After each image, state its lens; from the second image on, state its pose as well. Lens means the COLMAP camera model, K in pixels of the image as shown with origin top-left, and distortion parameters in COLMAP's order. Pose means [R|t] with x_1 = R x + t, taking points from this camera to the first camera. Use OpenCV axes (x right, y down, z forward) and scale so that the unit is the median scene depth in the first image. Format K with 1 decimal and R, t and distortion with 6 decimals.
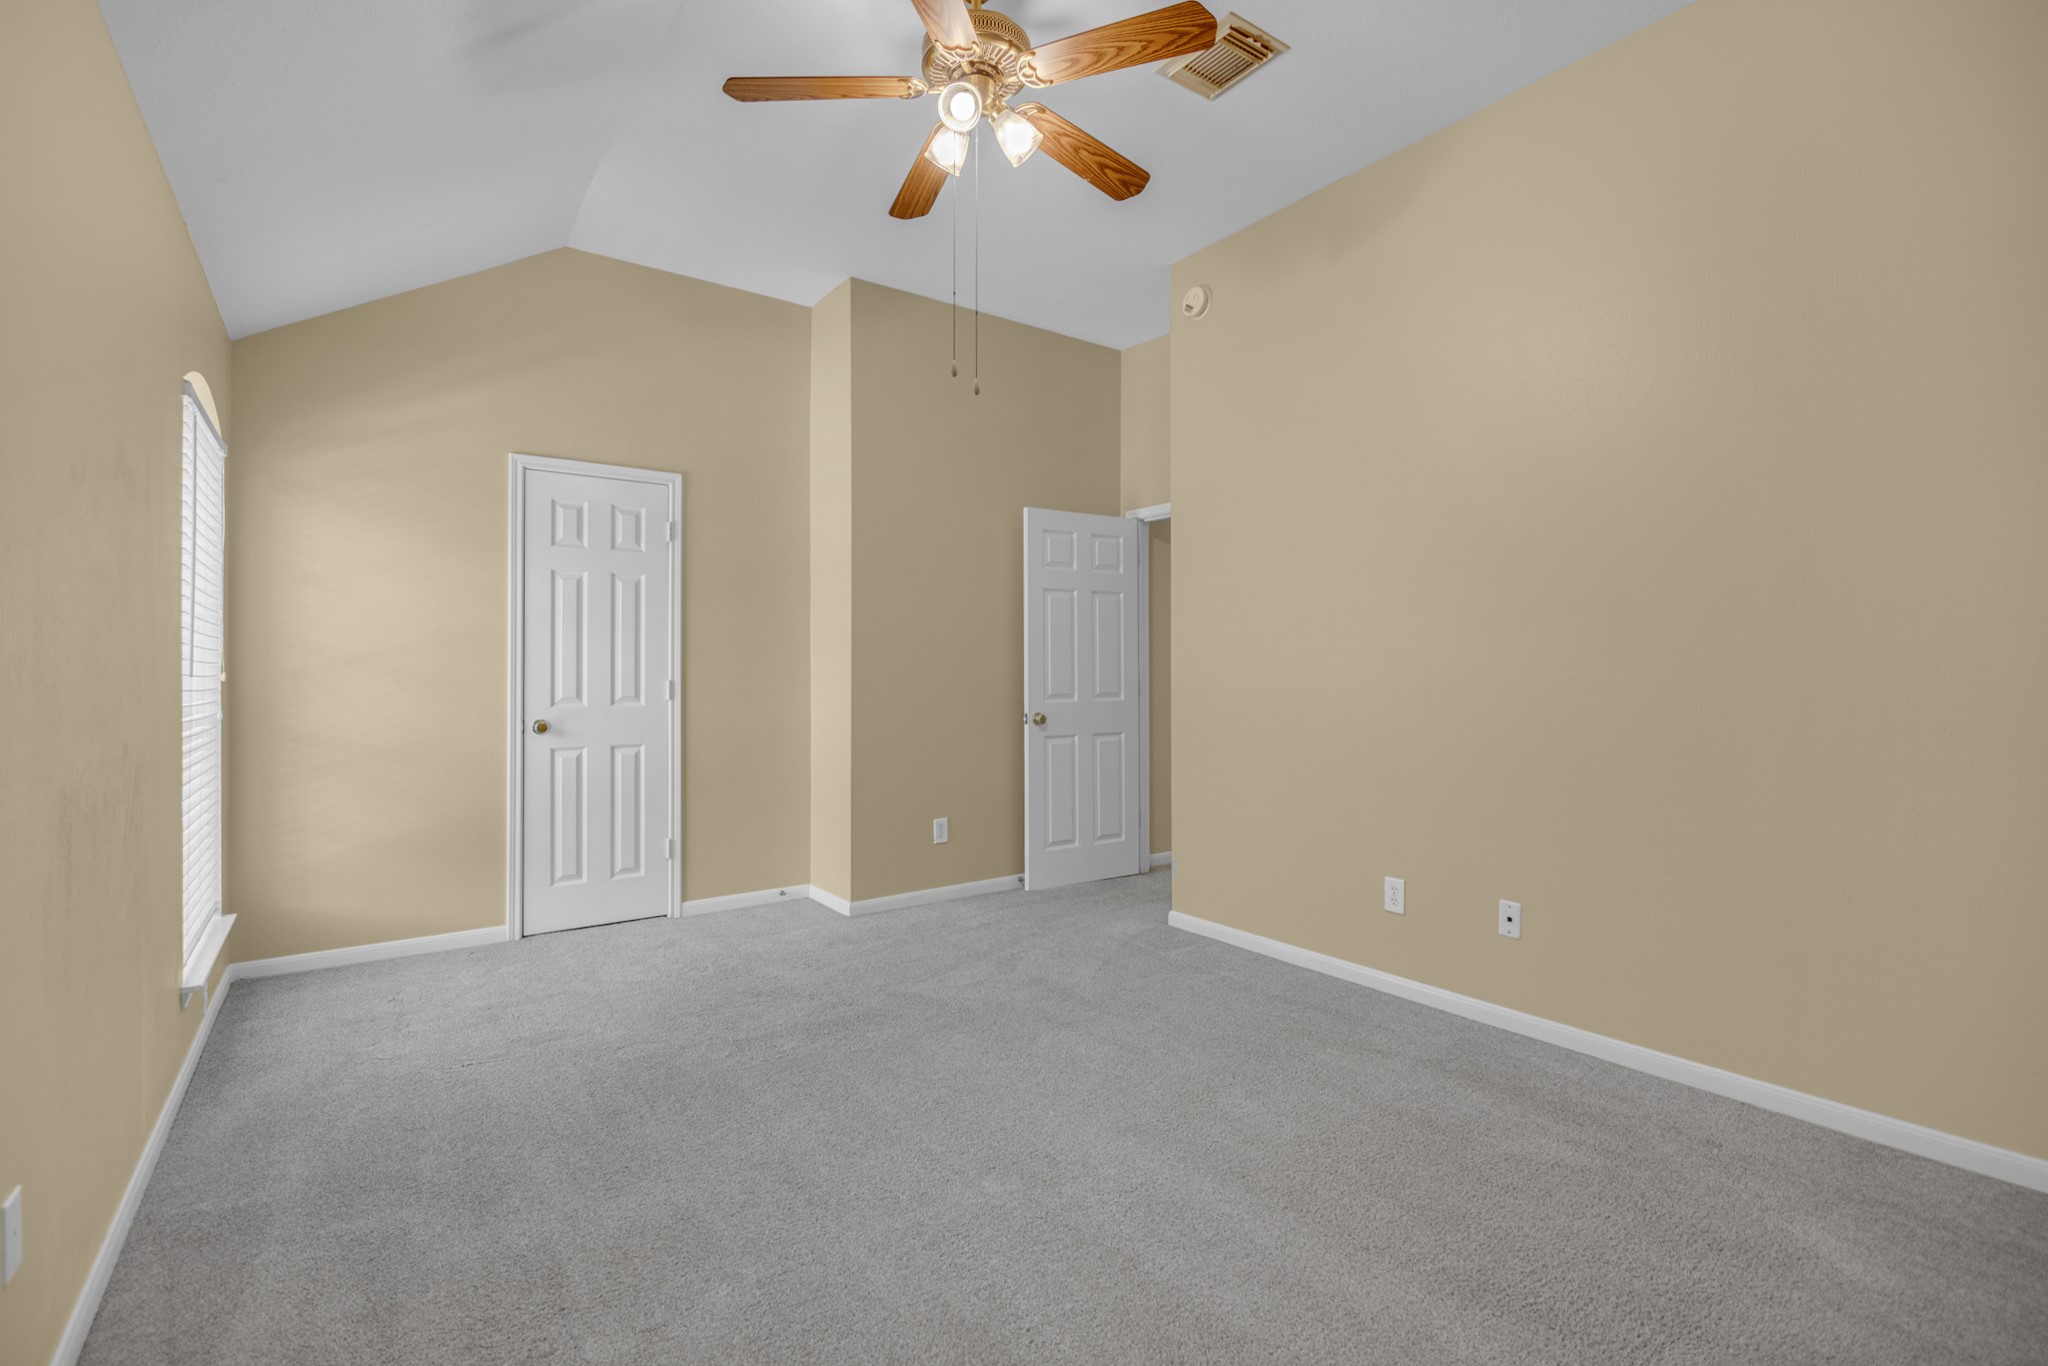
lens RADIAL K [[929.9, 0, 1005.8], [0, 929.9, 673.5], [0, 0, 1]] dist [-0.006855, -0.001544]
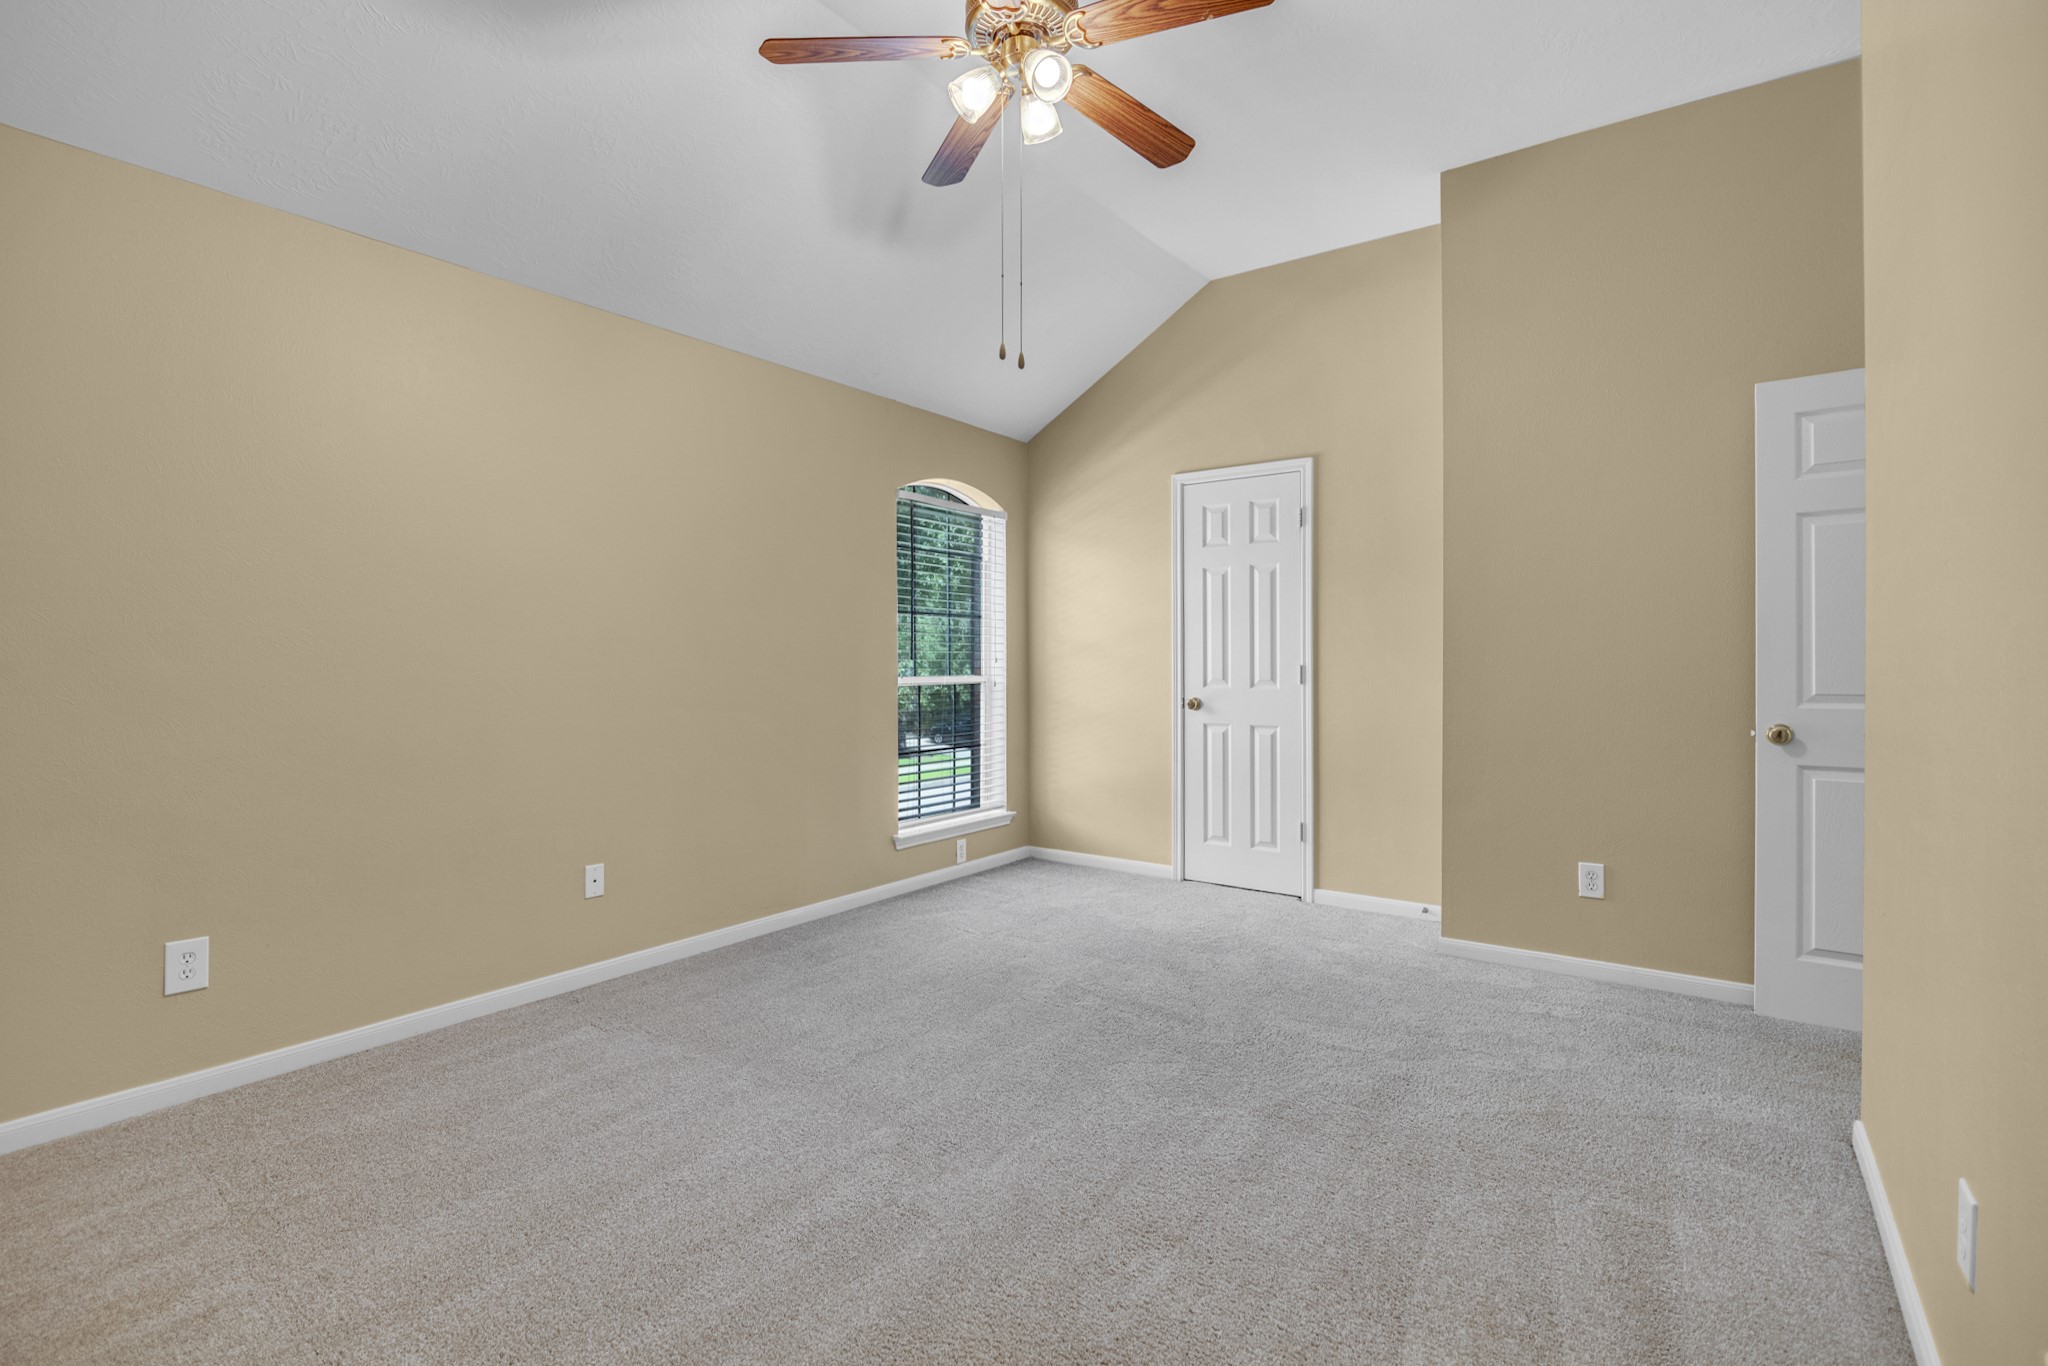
lens RADIAL K [[929.9, 0, 1006.8], [0, 929.9, 673.2], [0, 0, 1]] dist [-0.006855, -0.001544]
pose [[0.308939, 0.015463, -0.950956, 0.512487], [-0.002352, 0.999877, 0.015494, 0.001310], [0.951079, -0.002550, 0.308938, 0.396045]]
